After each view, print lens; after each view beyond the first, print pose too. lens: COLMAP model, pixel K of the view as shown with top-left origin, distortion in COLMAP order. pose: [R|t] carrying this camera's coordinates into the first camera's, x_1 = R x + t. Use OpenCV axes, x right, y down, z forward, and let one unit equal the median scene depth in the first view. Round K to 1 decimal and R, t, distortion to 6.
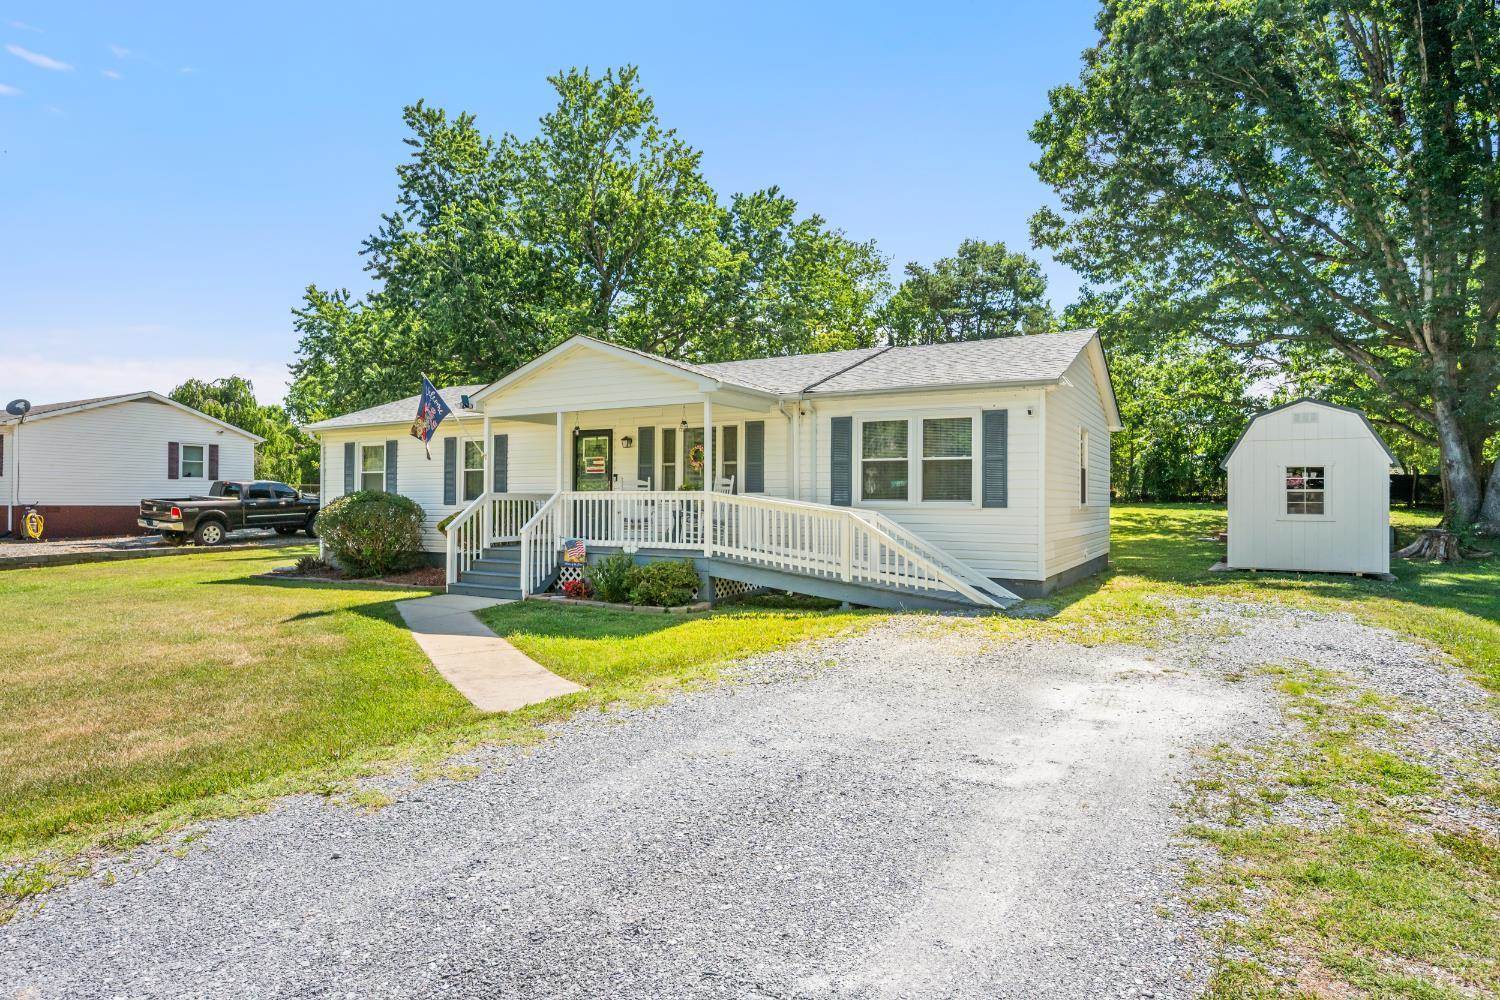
lens RADIAL K [[877.6, 0, 750.0], [0, 877.6, 500.0], [0, 0, 1]] dist [-0.003111, -0.000558]
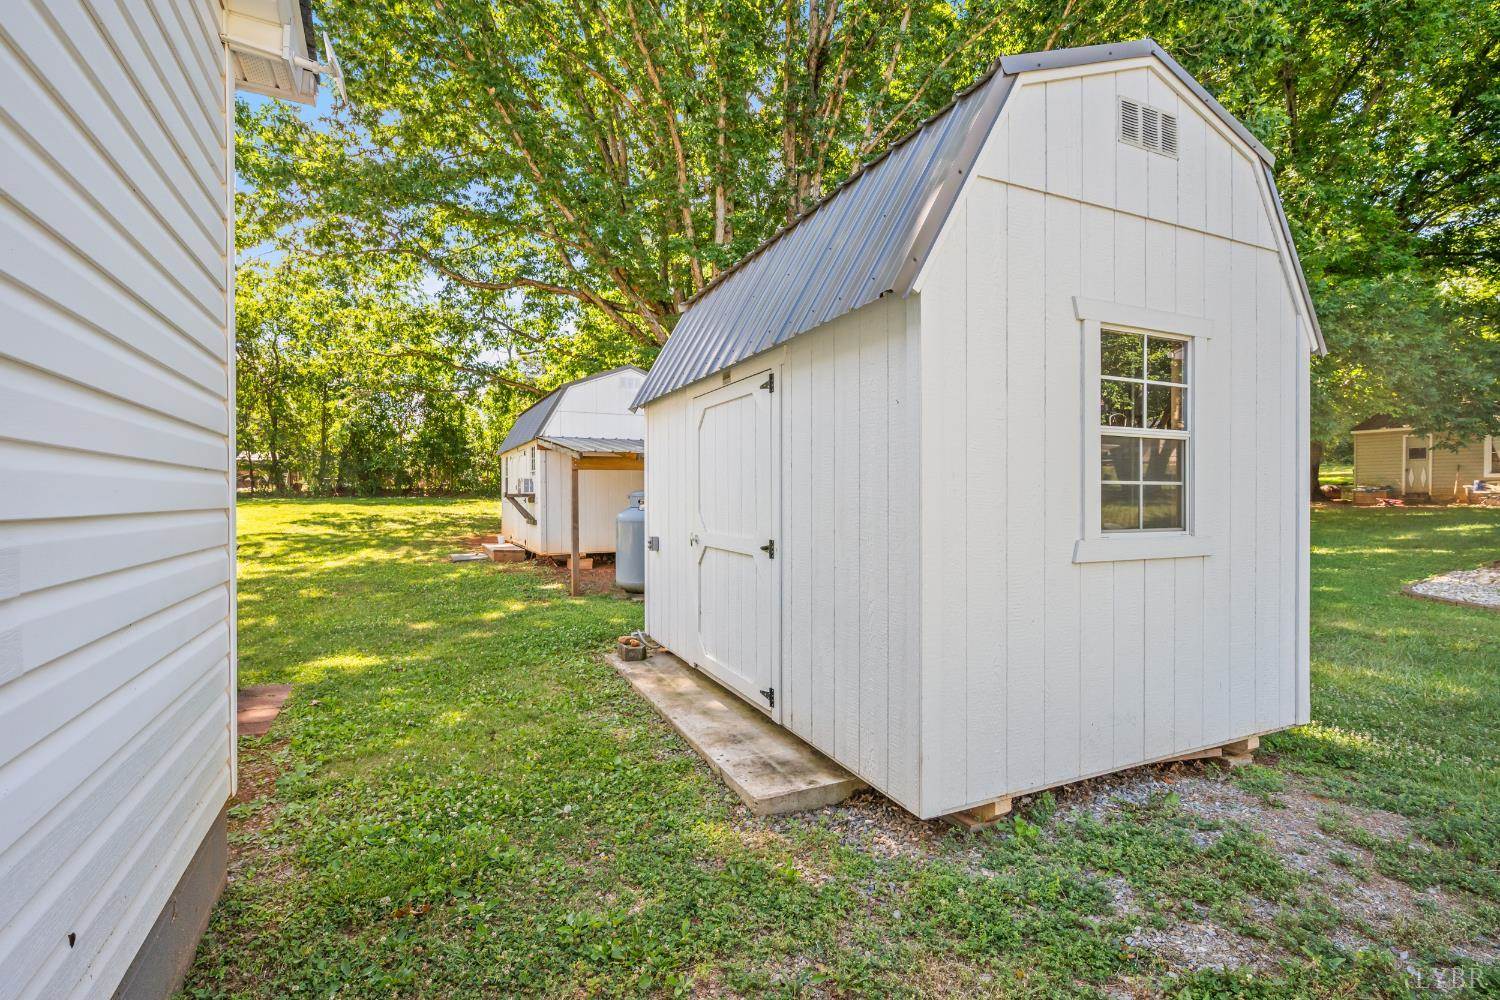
lens RADIAL K [[705.0, 0, 750.0], [0, 705.0, 500.0], [0, 0, 1]] dist [-0.001735, -0.000157]
pose [[0.574198, -0.005718, 0.818697, 0.182982], [0.001382, 0.999981, 0.006014, 0.002789], [-0.818715, -0.002322, 0.574195, 0.431296]]
